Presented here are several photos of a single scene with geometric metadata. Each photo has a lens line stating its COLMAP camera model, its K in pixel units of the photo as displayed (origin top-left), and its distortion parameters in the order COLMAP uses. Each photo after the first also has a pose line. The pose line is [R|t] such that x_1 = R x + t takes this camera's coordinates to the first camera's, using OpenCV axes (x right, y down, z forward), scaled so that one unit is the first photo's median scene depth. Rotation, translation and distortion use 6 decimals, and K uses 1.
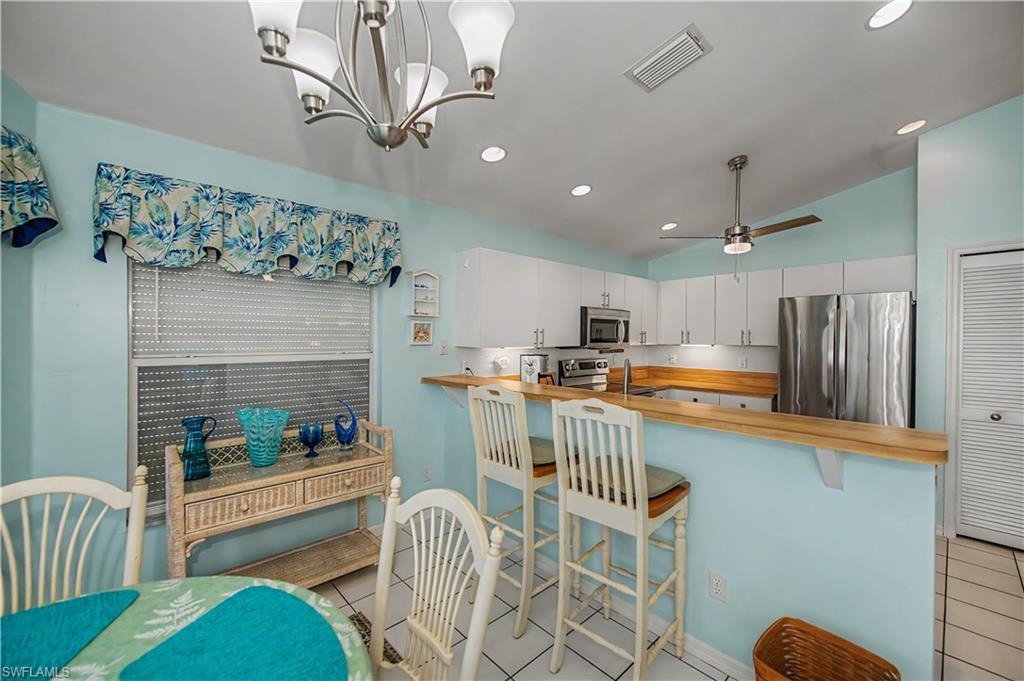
lens RADIAL K [[418.4, 0, 516.0], [0, 418.4, 347.7], [0, 0, 1]] dist [0.001992, 0.000112]
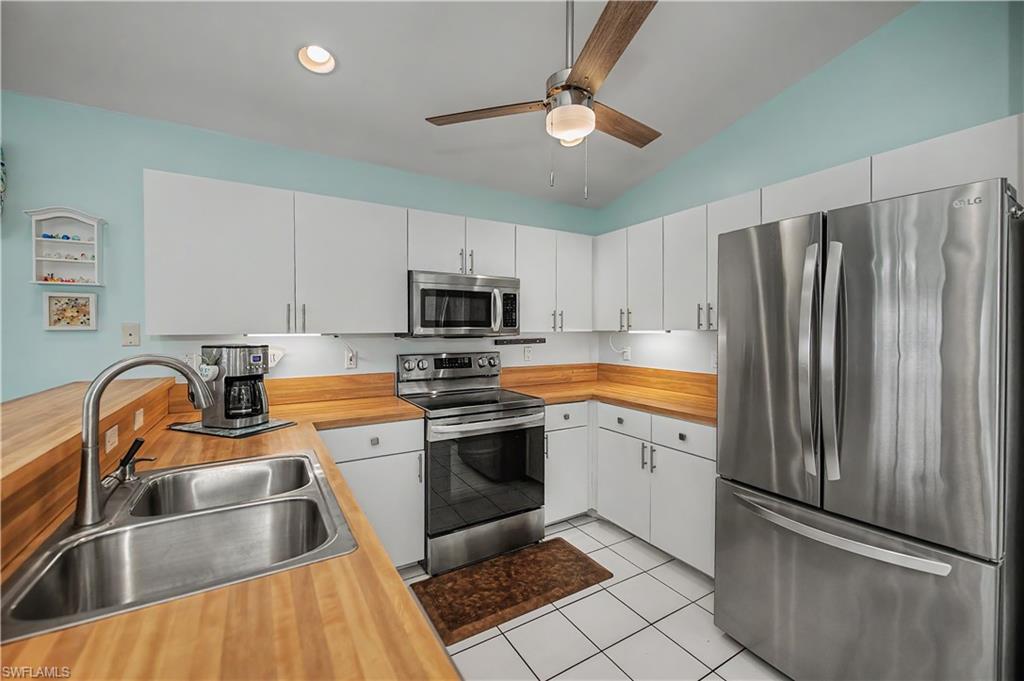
lens RADIAL K [[418.4, 0, 512.1], [0, 418.4, 333.8], [0, 0, 1]] dist [0.001992, 0.000112]
pose [[0.976880, 0.006615, -0.213688, 0.422860], [-0.005605, 0.999970, 0.005333, -0.006618], [0.213716, -0.004012, 0.976888, 0.392445]]
